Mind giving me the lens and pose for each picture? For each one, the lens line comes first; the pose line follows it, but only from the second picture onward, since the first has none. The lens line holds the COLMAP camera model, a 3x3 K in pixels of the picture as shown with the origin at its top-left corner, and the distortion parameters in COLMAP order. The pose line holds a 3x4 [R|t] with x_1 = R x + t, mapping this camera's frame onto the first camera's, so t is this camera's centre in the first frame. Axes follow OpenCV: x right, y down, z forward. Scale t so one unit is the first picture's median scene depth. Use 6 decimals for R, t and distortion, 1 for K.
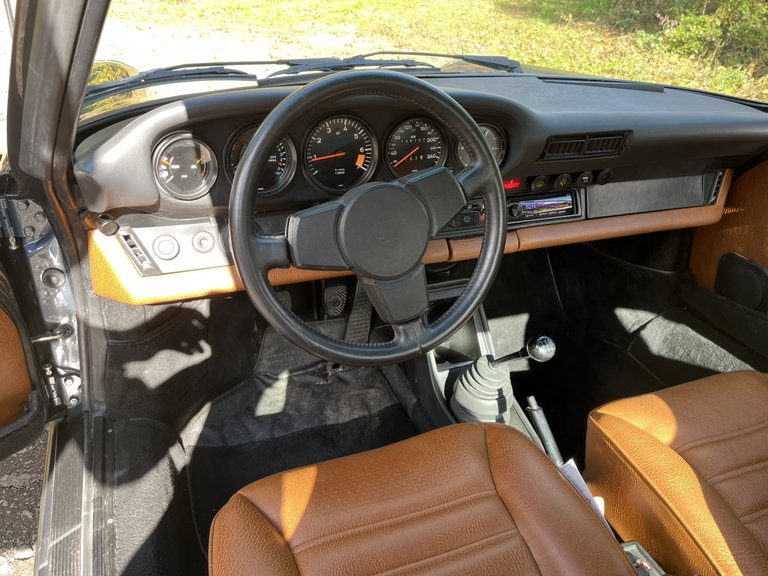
lens RADIAL K [[595.0, 0, 380.9], [0, 595.0, 286.1], [0, 0, 1]] dist [0.005279, -0.041324]
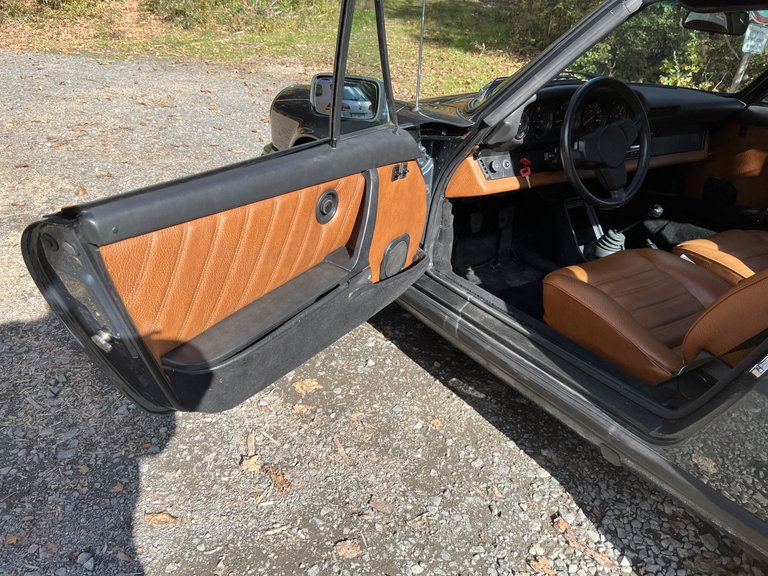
lens RADIAL K [[595.0, 0, 383.8], [0, 595.0, 289.2], [0, 0, 1]] dist [0.005279, -0.041324]
pose [[0.982947, -0.083996, 0.163584, -0.123458], [0.090307, 0.995415, -0.031519, 0.043139], [-0.160186, 0.045754, 0.986026, -0.104831]]
